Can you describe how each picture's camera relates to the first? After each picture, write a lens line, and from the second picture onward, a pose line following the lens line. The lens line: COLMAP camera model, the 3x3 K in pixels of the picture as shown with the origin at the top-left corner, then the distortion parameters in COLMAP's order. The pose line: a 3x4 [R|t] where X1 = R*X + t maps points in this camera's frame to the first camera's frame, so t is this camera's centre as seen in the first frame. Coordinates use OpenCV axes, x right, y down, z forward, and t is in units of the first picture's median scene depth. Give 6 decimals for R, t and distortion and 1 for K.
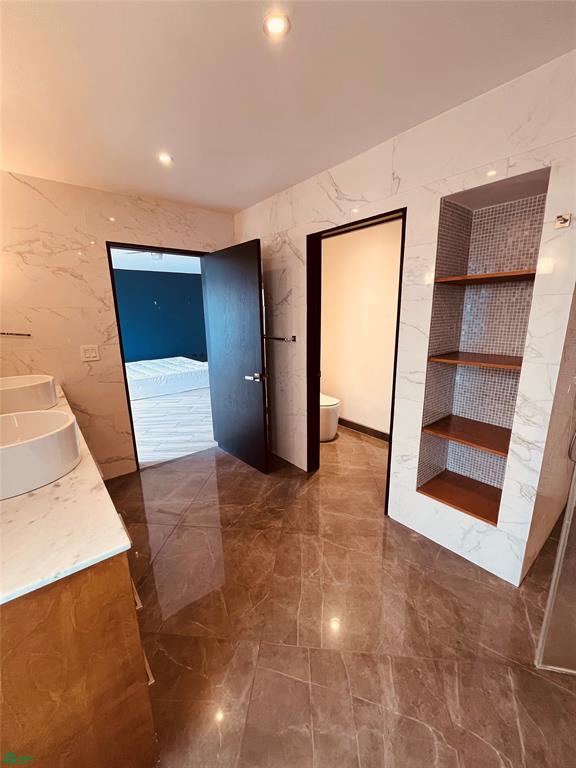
lens RADIAL K [[311.1, 0, 288.3], [0, 311.1, 383.2], [0, 0, 1]] dist [-0.001549, 0.000935]
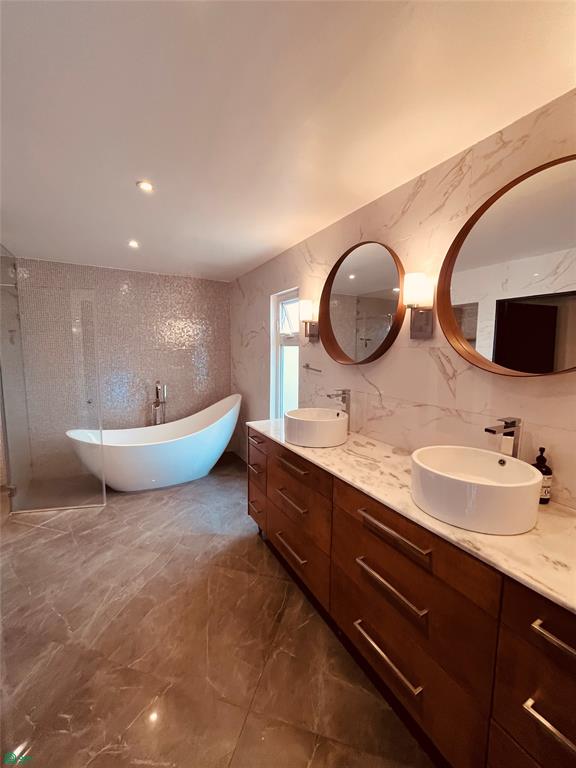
lens RADIAL K [[311.1, 0, 287.8], [0, 311.1, 383.5], [0, 0, 1]] dist [-0.001549, 0.000935]
pose [[-0.984213, -0.008798, 0.176770, -0.715487], [0.048125, 0.947831, 0.315121, -0.419841], [-0.170320, 0.318653, -0.932444, 1.810513]]
